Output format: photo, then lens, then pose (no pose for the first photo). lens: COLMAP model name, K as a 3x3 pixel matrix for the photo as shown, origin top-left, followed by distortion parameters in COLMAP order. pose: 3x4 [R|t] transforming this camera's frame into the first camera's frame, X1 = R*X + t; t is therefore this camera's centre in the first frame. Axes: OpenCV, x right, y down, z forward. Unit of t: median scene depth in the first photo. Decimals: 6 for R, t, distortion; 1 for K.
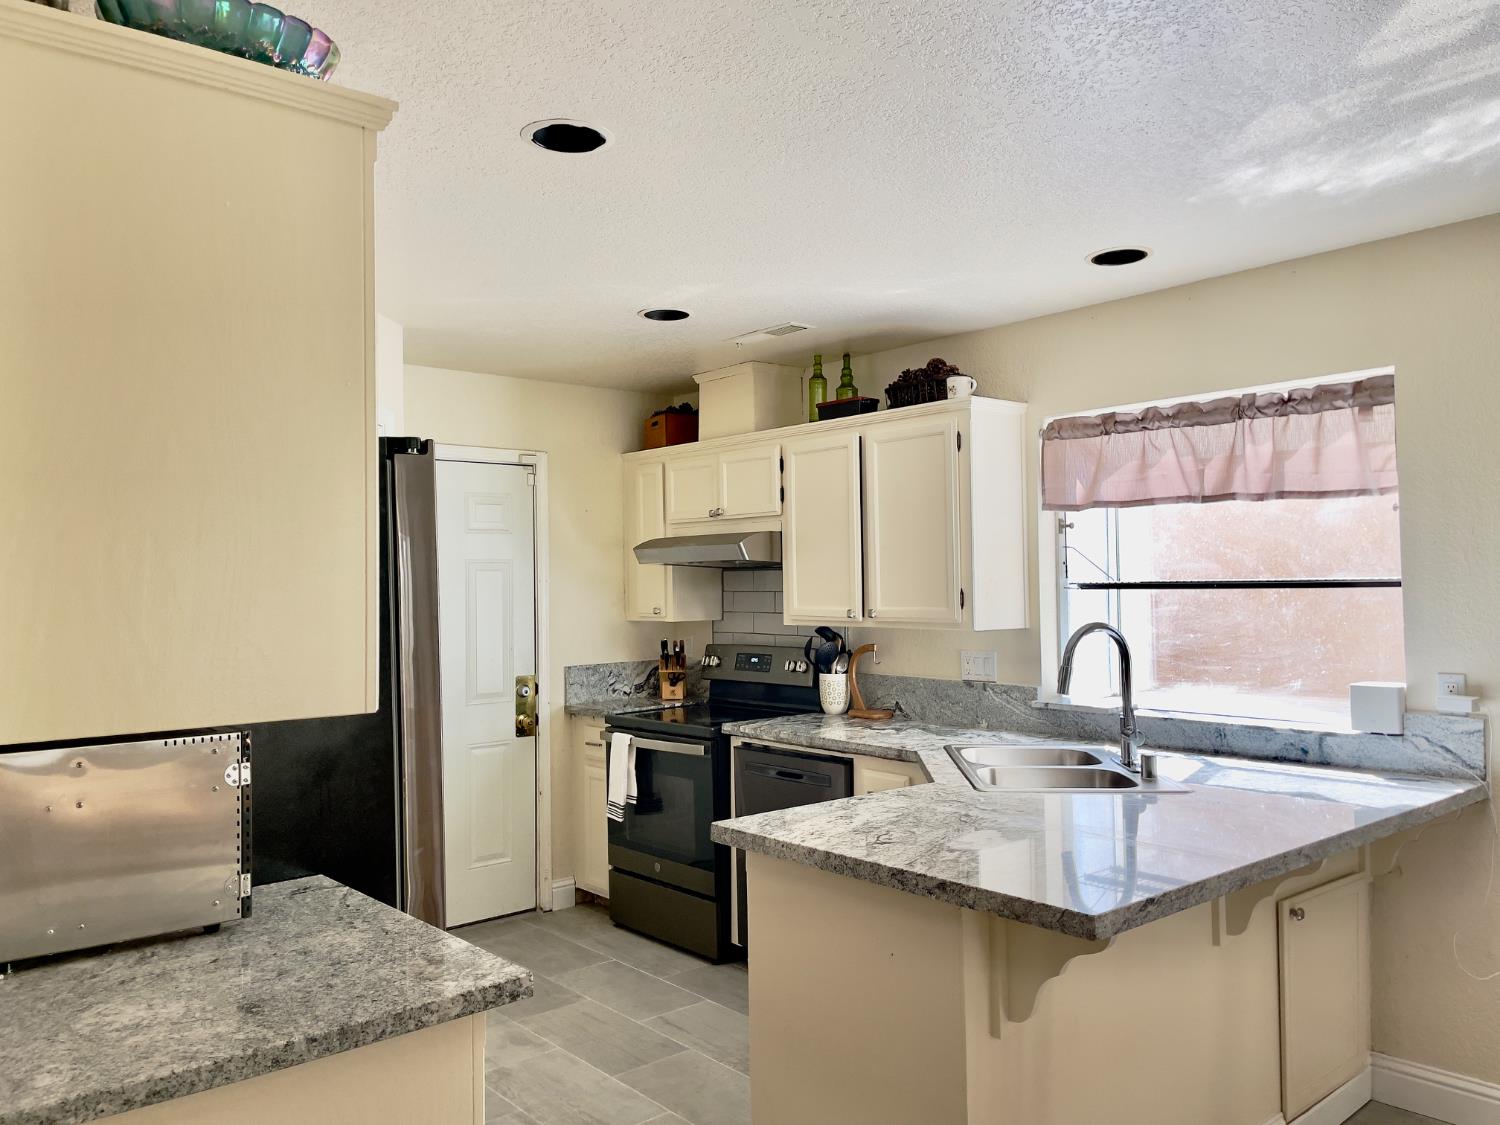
lens RADIAL K [[1137.2, 0, 758.5], [0, 1137.2, 558.9], [0, 0, 1]] dist [0.079307, -0.099408]
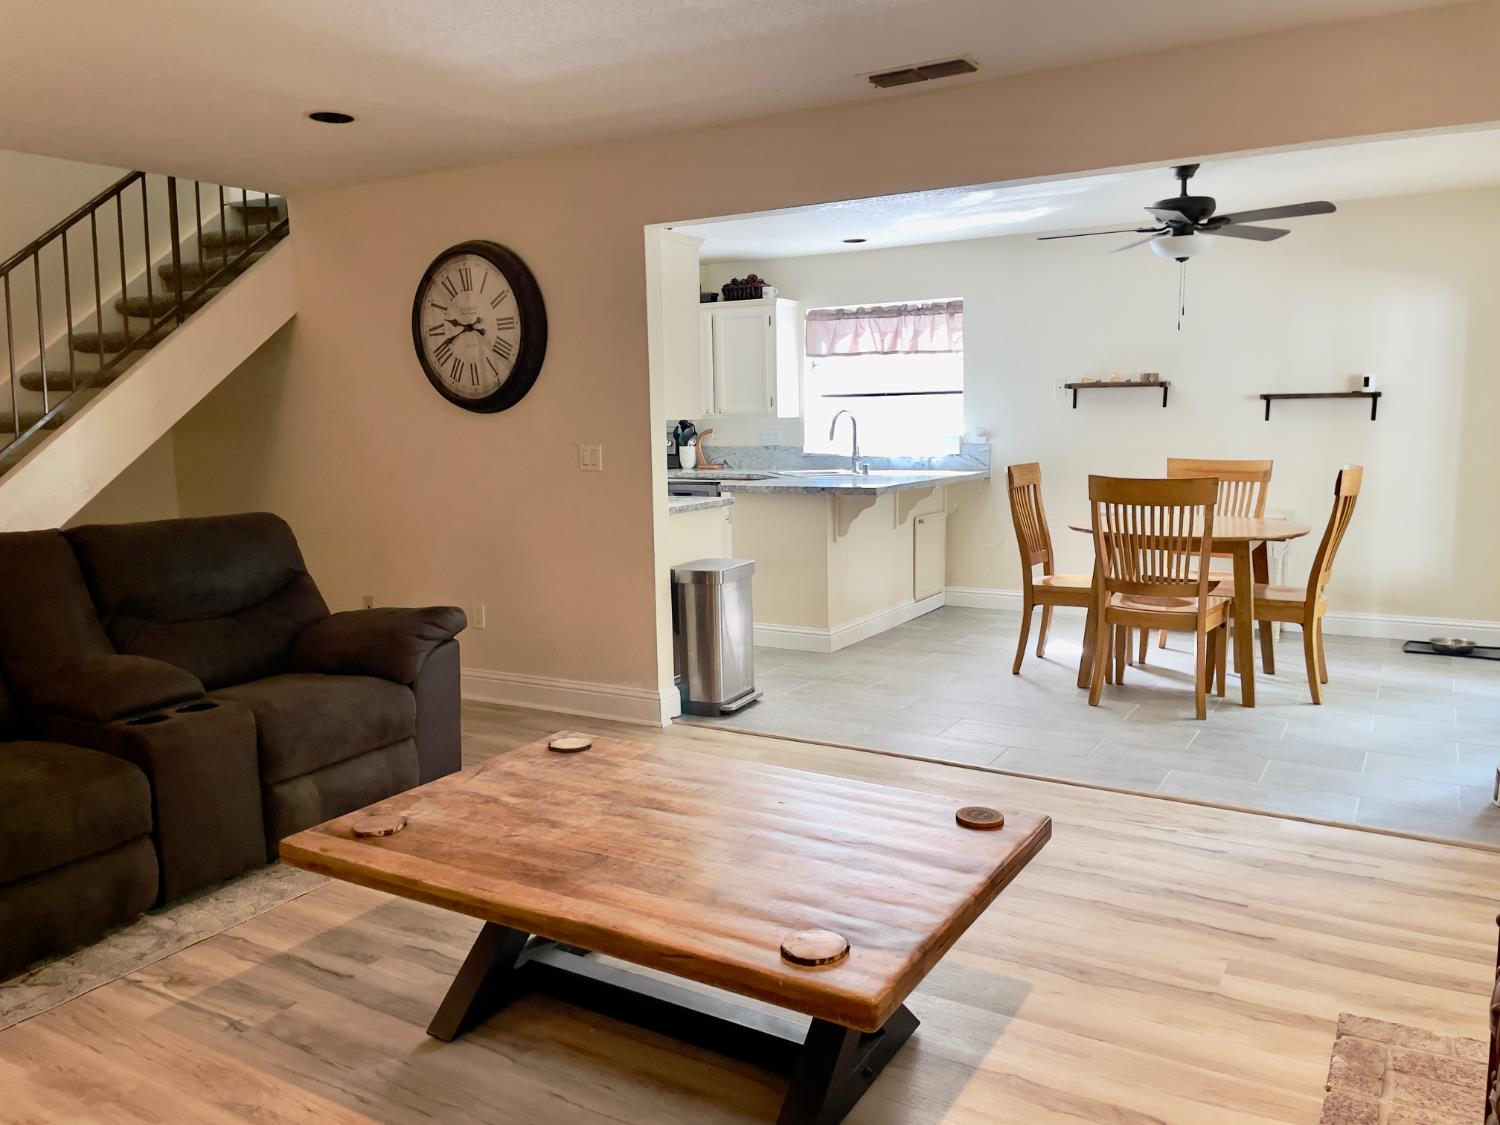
lens RADIAL K [[1137.2, 0, 745.5], [0, 1137.2, 576.2], [0, 0, 1]] dist [0.079307, -0.099408]
pose [[0.948984, -0.048456, 0.311580, -0.528606], [-0.001515, 0.987410, 0.158173, 0.021979], [-0.315322, -0.150576, 0.936963, -0.957138]]
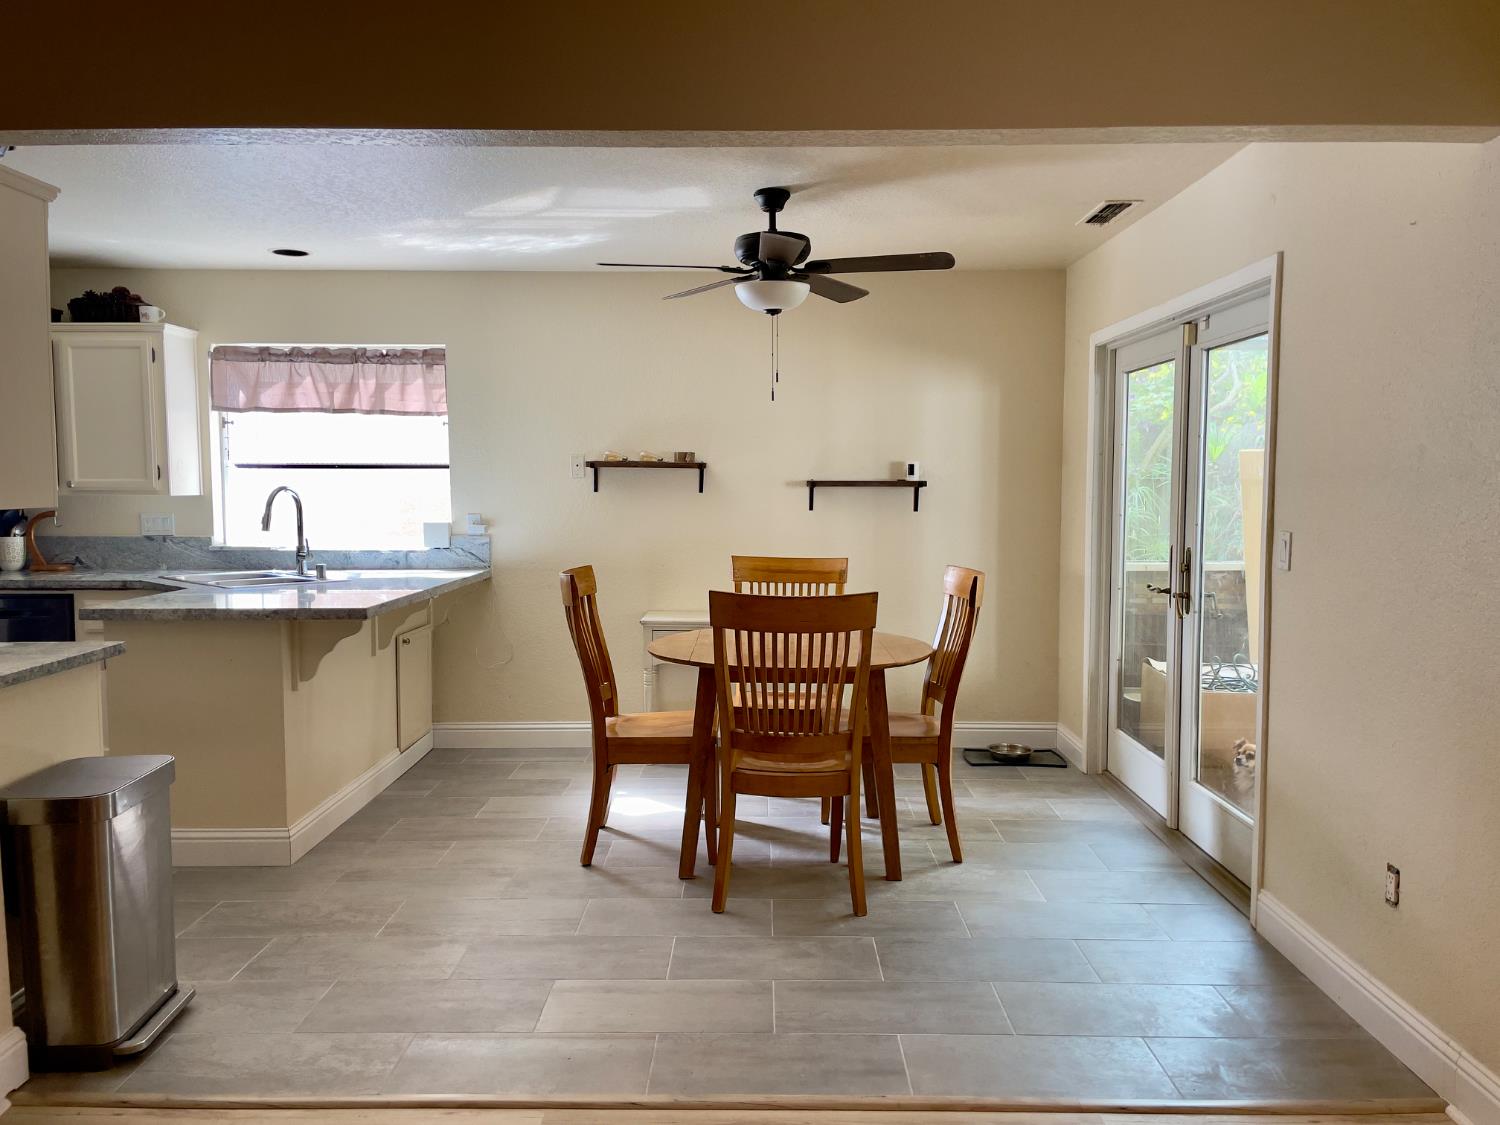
lens RADIAL K [[1137.2, 0, 762.3], [0, 1137.2, 563.7], [0, 0, 1]] dist [0.079307, -0.099408]
pose [[0.654381, -0.042416, 0.754974, -0.414108], [-0.025383, 0.996631, 0.077994, 0.018420], [-0.755739, -0.070201, 0.651100, -0.473937]]
